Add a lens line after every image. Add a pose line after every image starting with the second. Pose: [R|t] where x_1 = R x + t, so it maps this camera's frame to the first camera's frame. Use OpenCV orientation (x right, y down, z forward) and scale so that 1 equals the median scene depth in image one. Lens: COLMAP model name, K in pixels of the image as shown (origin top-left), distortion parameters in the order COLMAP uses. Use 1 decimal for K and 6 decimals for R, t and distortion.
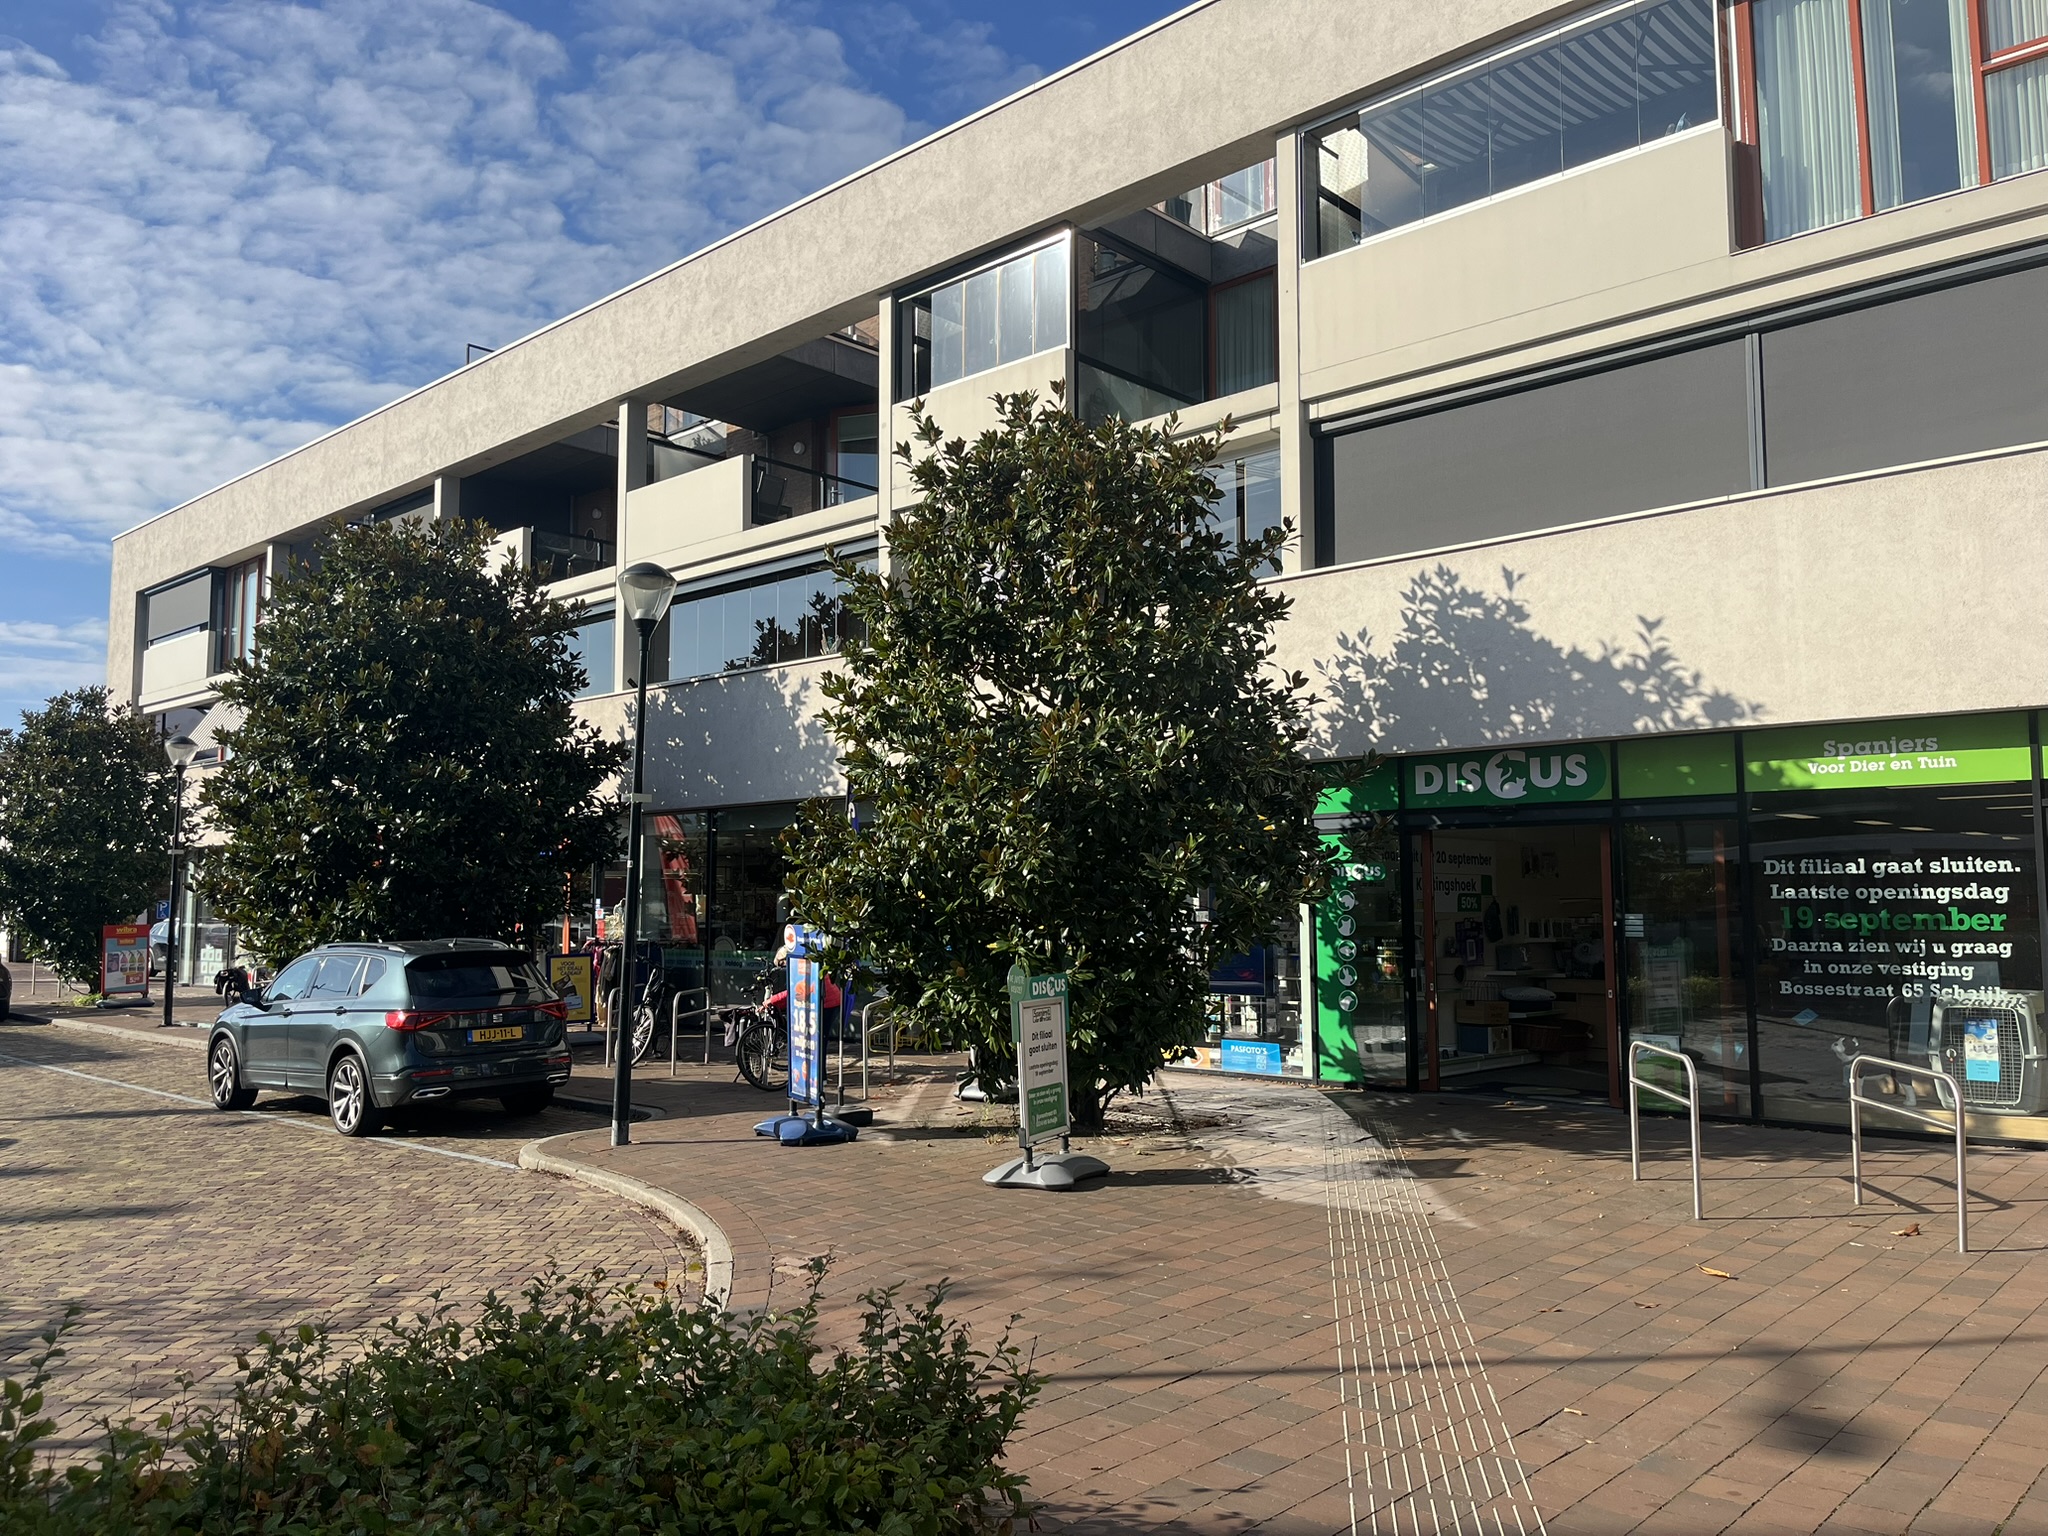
lens RADIAL K [[1544.5, 0, 1018.1], [0, 1544.5, 773.6], [0, 0, 1]] dist [0.027276, -0.016813]
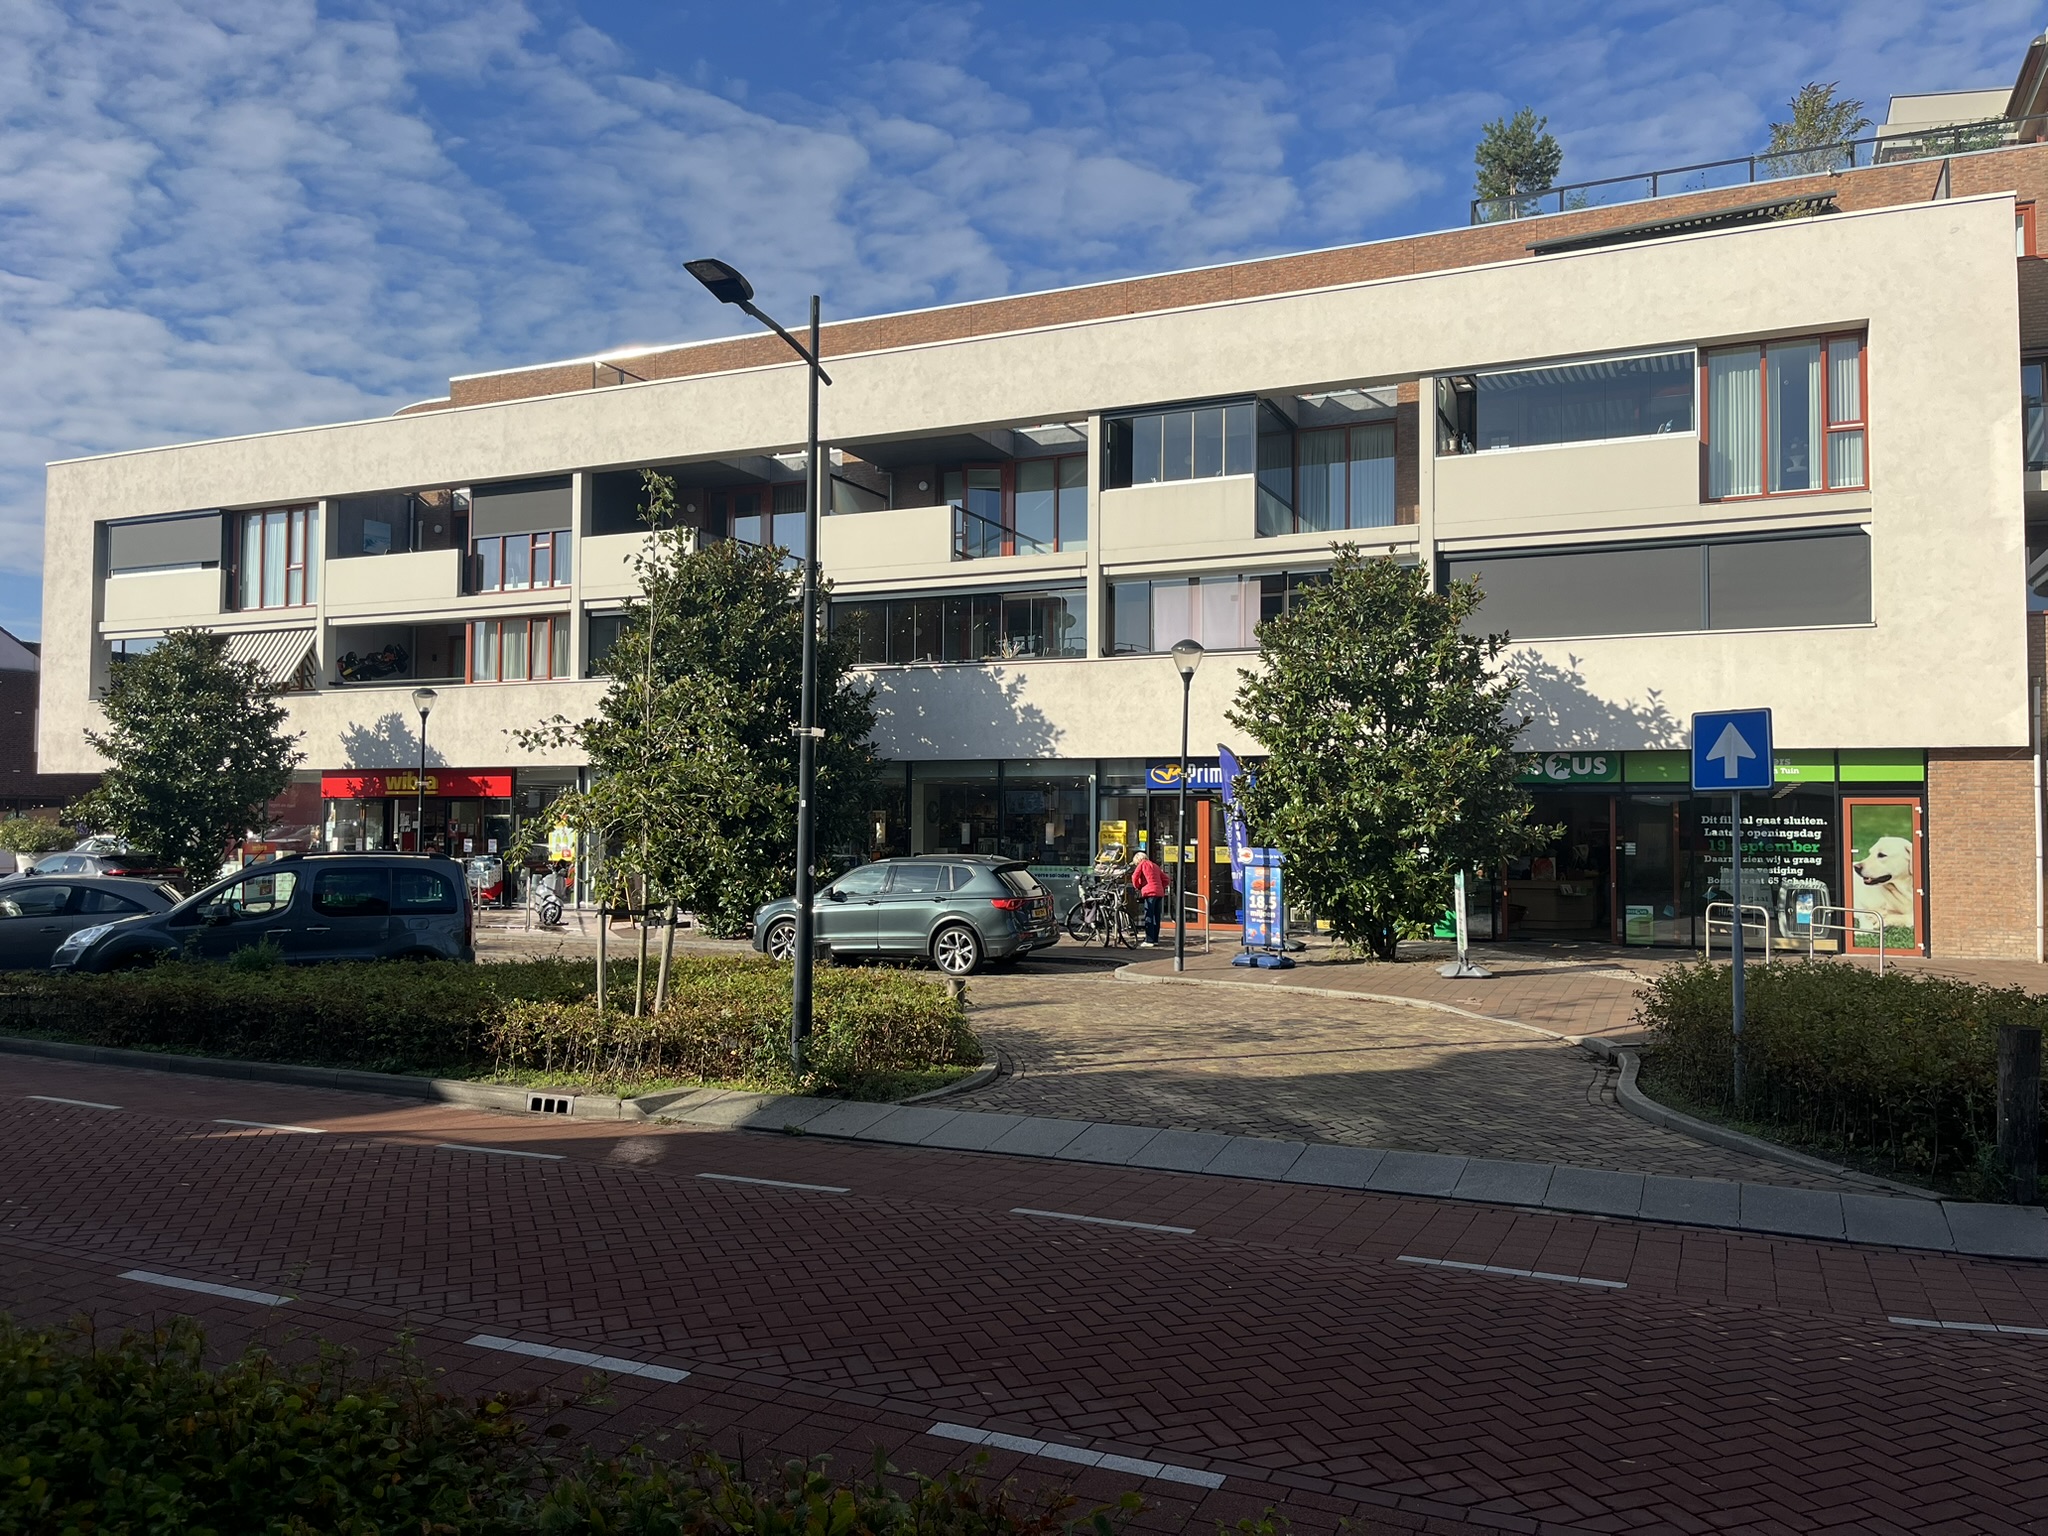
lens RADIAL K [[1544.5, 0, 1028.9], [0, 1544.5, 769.2], [0, 0, 1]] dist [0.027276, -0.016813]
pose [[0.945540, 0.018942, 0.324954, -0.927790], [-0.035081, 0.998421, 0.043878, -0.057902], [-0.323610, -0.052888, 0.944711, -0.557541]]
